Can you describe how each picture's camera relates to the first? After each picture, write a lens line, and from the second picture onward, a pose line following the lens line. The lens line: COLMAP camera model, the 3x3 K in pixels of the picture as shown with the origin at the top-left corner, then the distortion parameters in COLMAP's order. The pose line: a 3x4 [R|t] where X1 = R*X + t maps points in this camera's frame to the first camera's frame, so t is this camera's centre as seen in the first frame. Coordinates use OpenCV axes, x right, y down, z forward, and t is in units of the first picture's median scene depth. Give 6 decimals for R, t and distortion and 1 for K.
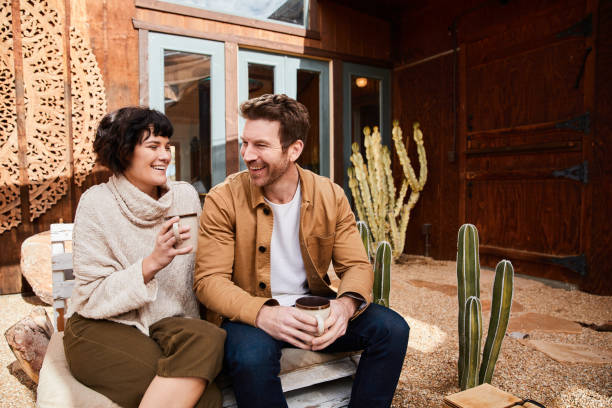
lens RADIAL K [[450.2, 0, 306.0], [0, 450.2, 204.0], [0, 0, 1]] dist [-0.014172, 0.005268]
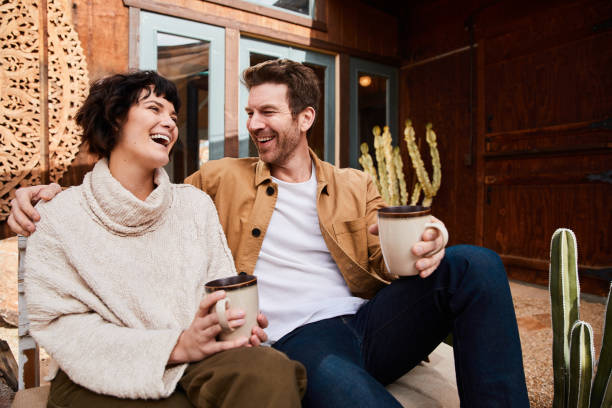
lens RADIAL K [[438.2, 0, 306.0], [0, 438.2, 204.0], [0, 0, 1]] dist [-0.059608, 0.062252]
pose [[0.997812, 0.010576, 0.065257, -0.072365], [-0.009069, 0.999686, -0.023341, 0.010790], [-0.065483, 0.022698, 0.997595, 0.130598]]
